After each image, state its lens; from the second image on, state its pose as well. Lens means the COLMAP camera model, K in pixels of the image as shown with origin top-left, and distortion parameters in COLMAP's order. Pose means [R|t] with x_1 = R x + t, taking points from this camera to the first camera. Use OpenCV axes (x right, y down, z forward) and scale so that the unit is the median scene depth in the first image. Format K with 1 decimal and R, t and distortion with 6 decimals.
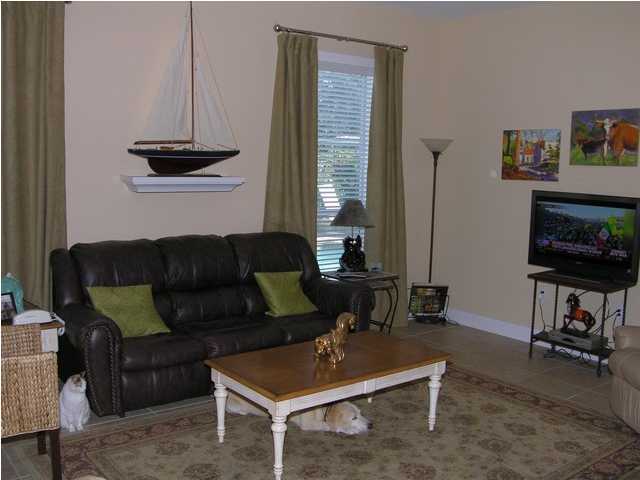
lens RADIAL K [[669.8, 0, 314.0], [0, 669.8, 234.0], [0, 0, 1]] dist [-0.112954, 0.000000]
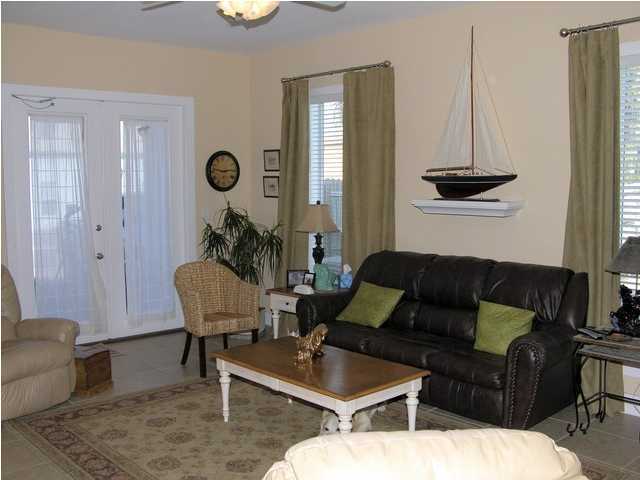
lens RADIAL K [[669.8, 0, 313.2], [0, 669.8, 243.5], [0, 0, 1]] dist [-0.112954, 0.000000]
pose [[0.074755, 0.073951, -0.994456, 0.861070], [-0.099472, 0.992826, 0.066353, -0.064980], [0.992228, 0.093961, 0.081575, 0.683073]]
